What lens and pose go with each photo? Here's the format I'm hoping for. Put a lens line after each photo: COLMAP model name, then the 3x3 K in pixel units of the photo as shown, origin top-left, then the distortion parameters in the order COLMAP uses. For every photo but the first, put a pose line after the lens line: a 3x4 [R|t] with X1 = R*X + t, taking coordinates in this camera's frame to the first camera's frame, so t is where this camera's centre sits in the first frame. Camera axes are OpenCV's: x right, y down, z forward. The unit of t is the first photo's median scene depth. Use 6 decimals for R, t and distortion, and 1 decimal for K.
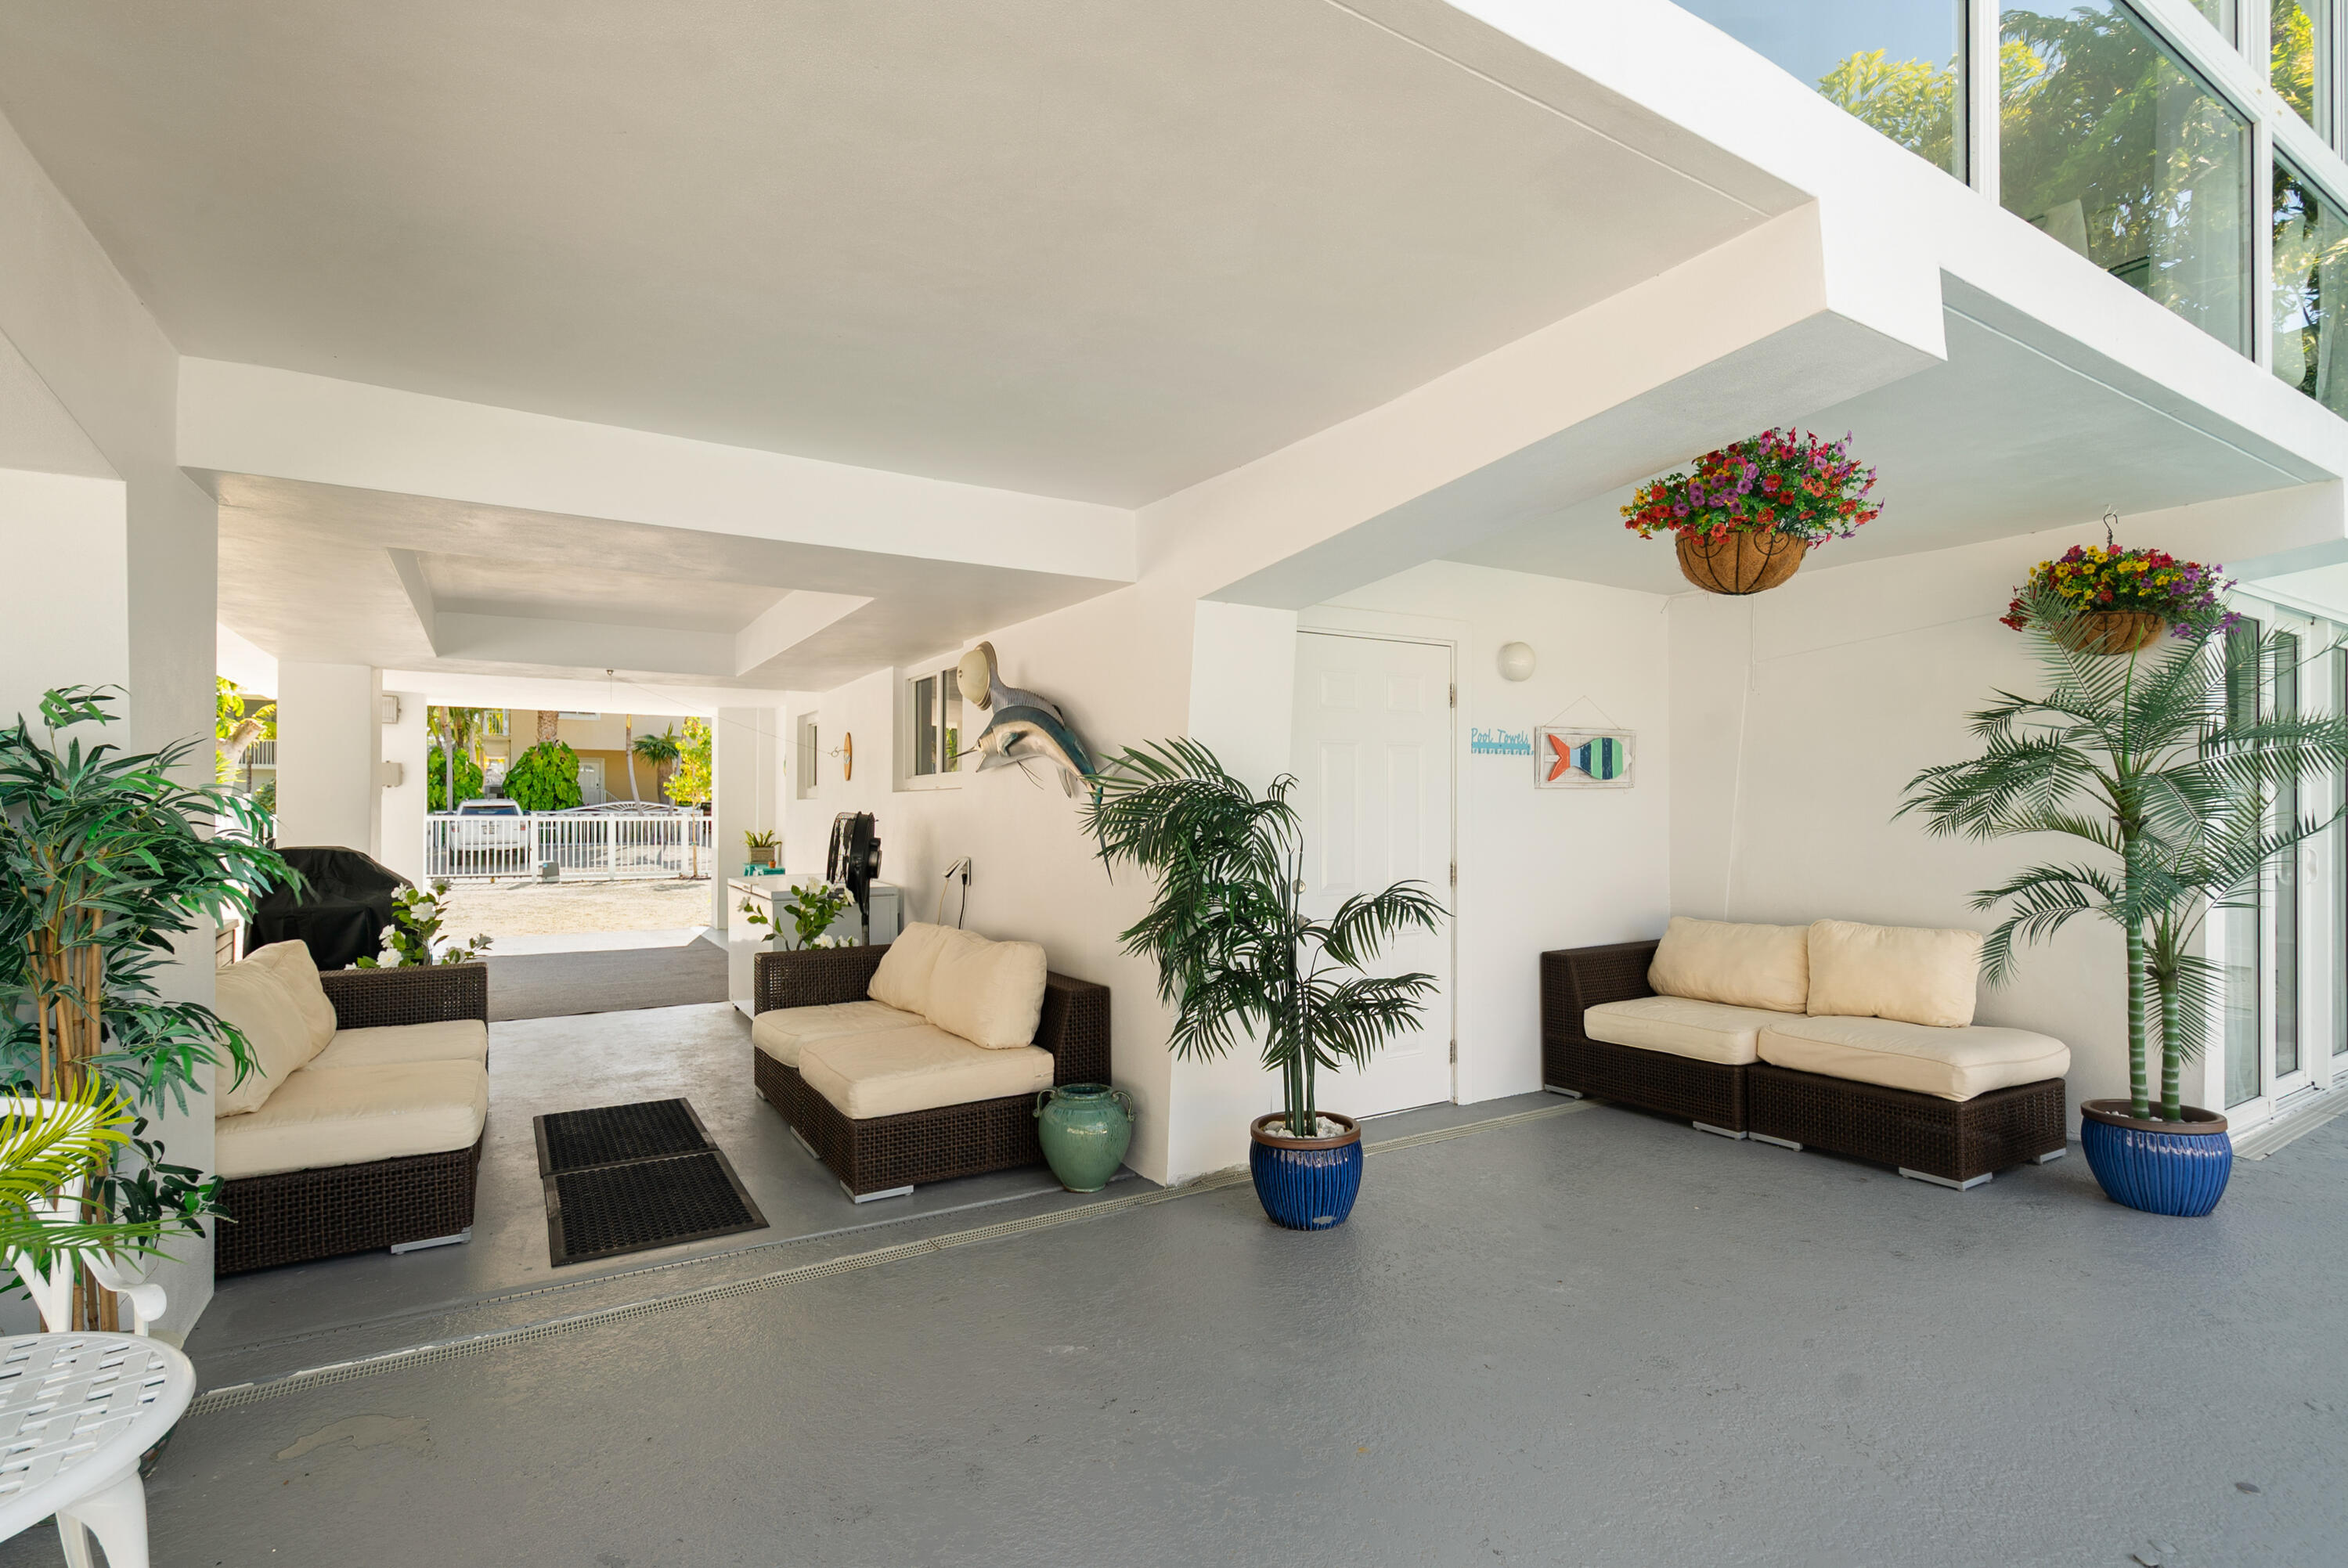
lens RADIAL K [[1071.2, 0, 1166.1], [0, 1071.2, 788.2], [0, 0, 1]] dist [-0.002565, -0.000284]
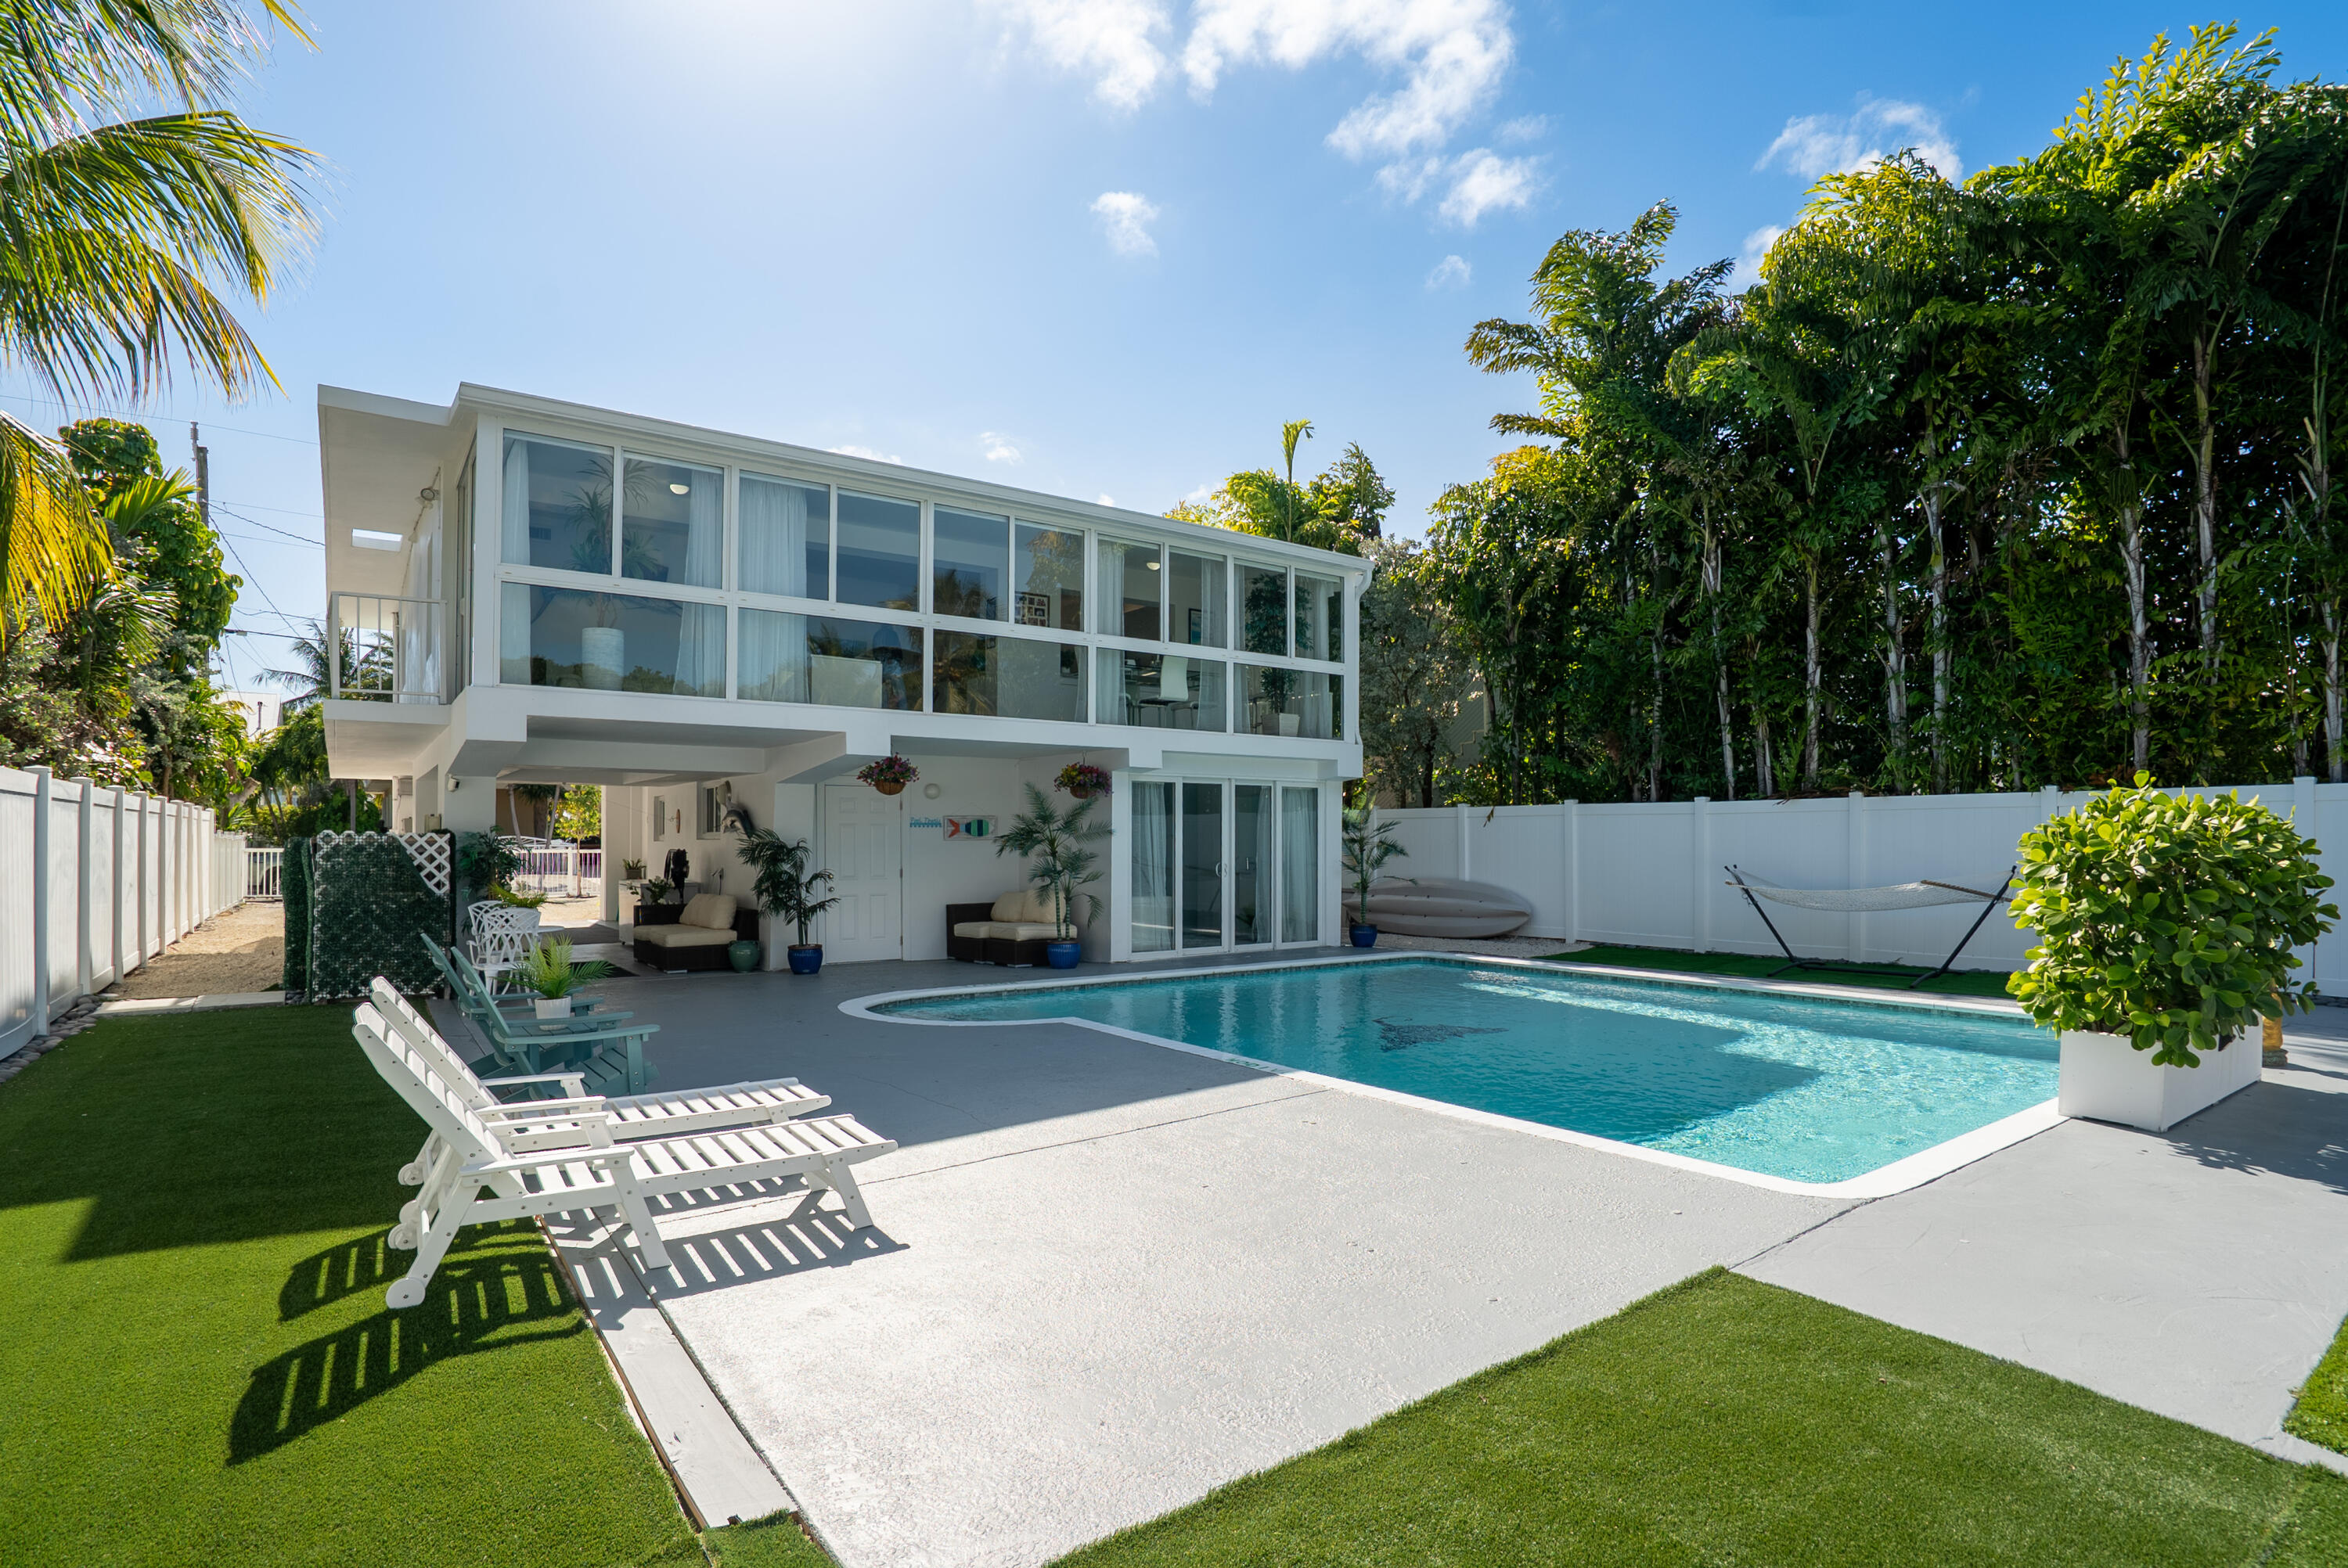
lens RADIAL K [[1103.2, 0, 1061.0], [0, 1103.2, 822.8], [0, 0, 1]] dist [-0.000948, -0.000060]
pose [[0.999886, 0.001887, 0.014977, 0.579698], [-0.001919, 0.999996, 0.002134, -0.046774], [-0.014973, -0.002162, 0.999886, -1.606075]]
